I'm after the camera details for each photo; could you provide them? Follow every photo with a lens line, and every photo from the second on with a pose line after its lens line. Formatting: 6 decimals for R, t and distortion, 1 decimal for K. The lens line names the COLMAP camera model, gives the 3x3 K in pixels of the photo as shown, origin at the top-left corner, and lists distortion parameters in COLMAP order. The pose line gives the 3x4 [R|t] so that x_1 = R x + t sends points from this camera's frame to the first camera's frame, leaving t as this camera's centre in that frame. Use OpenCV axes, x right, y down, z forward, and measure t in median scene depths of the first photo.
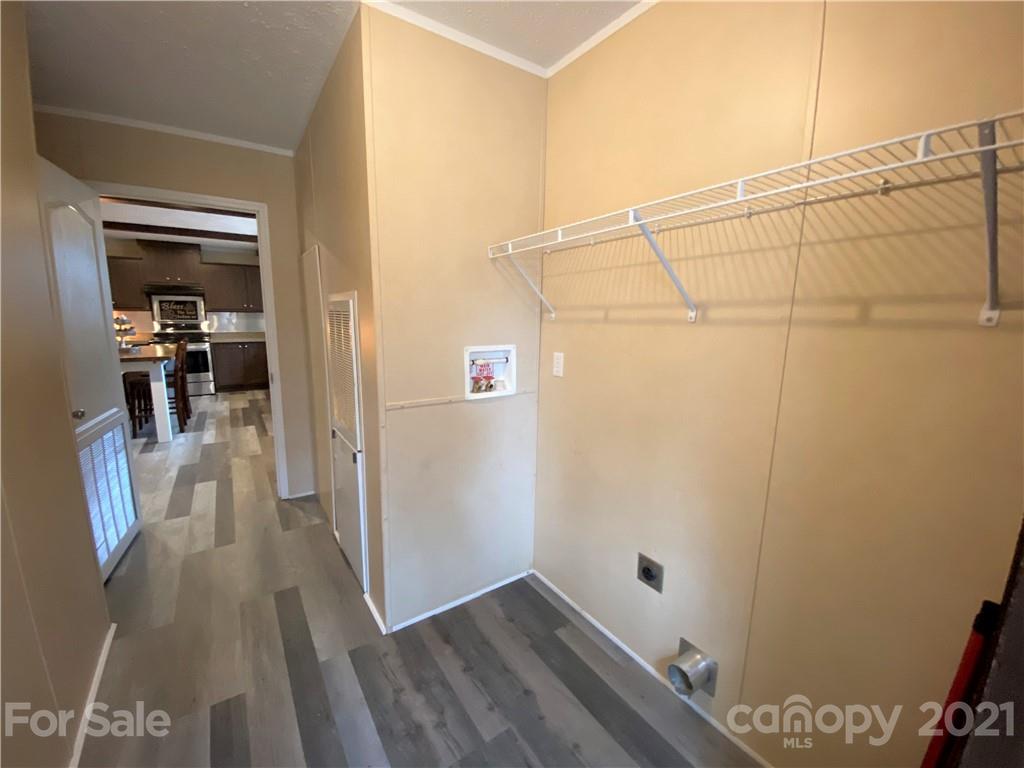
lens RADIAL K [[411.5, 0, 510.2], [0, 411.5, 388.0], [0, 0, 1]] dist [0.022488, -0.022292]
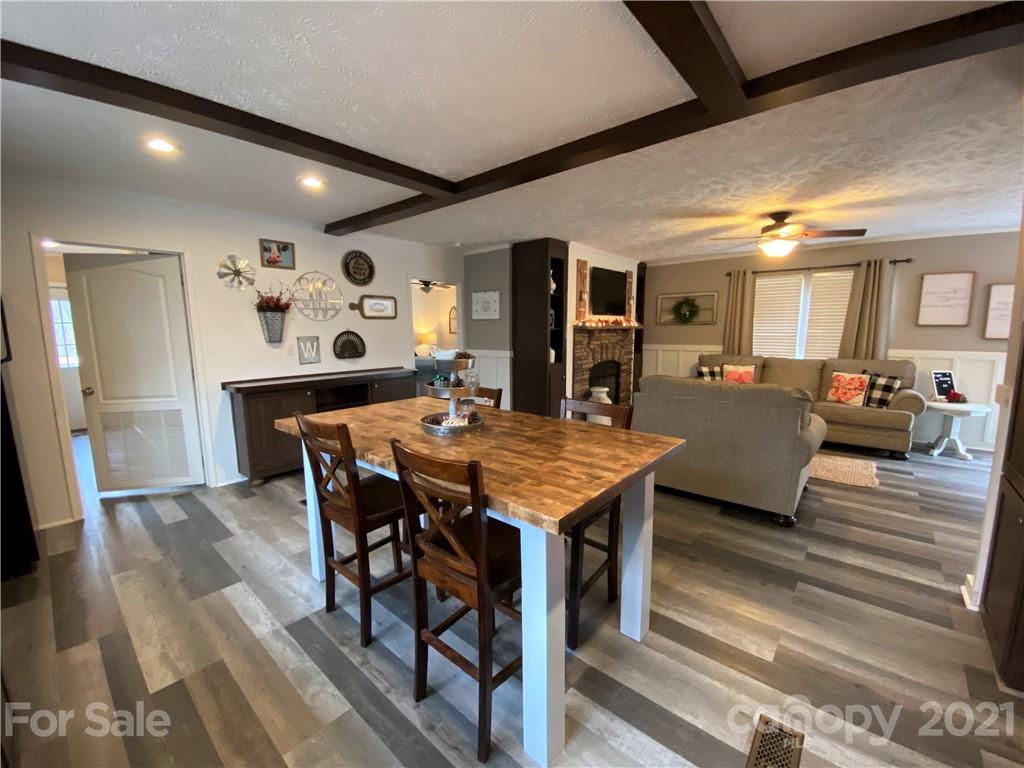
lens RADIAL K [[417.9, 0, 512.0], [0, 417.9, 384.0], [0, 0, 1]] dist [0.022868, -0.018790]
pose [[-0.966792, 0.028409, -0.253980, -1.063362], [-0.048971, 0.954793, 0.293210, -0.322312], [0.250828, 0.295911, -0.921695, 1.697365]]
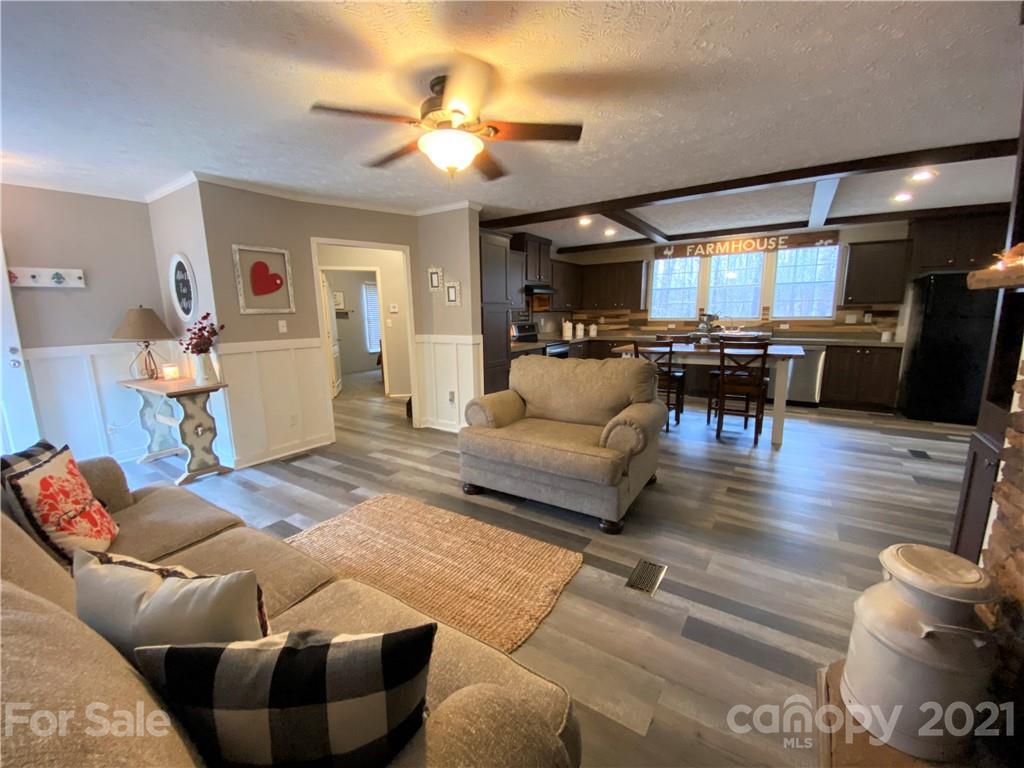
lens RADIAL K [[411.5, 0, 510.2], [0, 411.5, 388.0], [0, 0, 1]] dist [0.022488, -0.022292]
pose [[0.930768, -0.089334, 0.354528, -2.137413], [0.088333, 0.995909, 0.019043, -0.060608], [-0.354779, 0.013592, 0.934851, 0.240752]]
